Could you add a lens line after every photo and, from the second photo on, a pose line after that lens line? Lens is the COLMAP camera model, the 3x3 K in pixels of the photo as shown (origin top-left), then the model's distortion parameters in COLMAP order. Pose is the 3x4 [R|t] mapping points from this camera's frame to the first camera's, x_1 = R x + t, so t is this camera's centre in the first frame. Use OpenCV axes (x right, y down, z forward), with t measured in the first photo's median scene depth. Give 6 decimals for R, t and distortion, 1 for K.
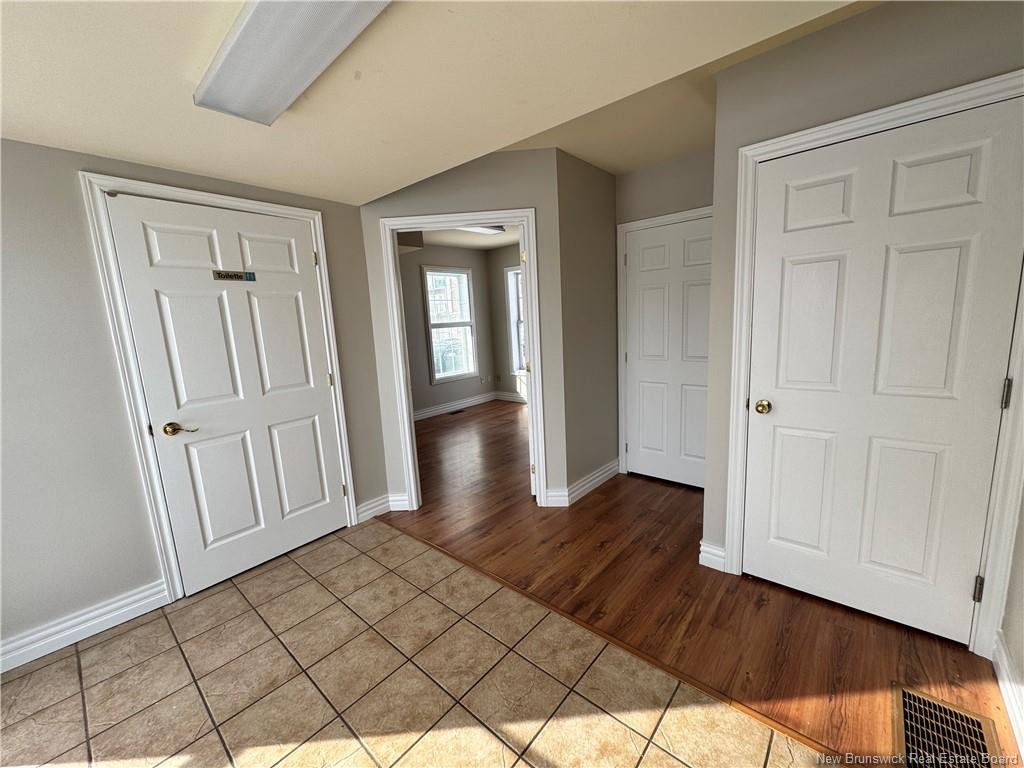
lens RADIAL K [[407.3, 0, 512.0], [0, 407.3, 384.0], [0, 0, 1]] dist [0.001367, 0.000677]
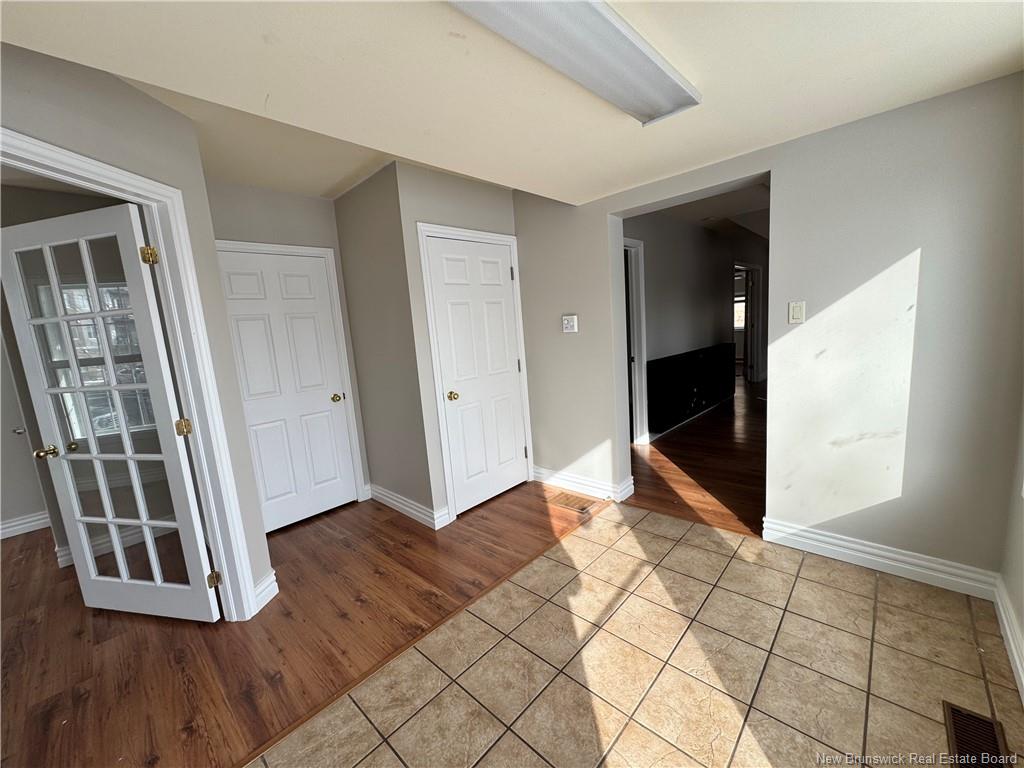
lens RADIAL K [[407.3, 0, 512.0], [0, 407.3, 384.0], [0, 0, 1]] dist [0.001367, 0.000677]
pose [[0.039825, -0.094581, 0.994720, -0.985274], [0.229568, 0.969746, 0.083015, -0.072326], [-0.972477, 0.225050, 0.060333, 0.761699]]
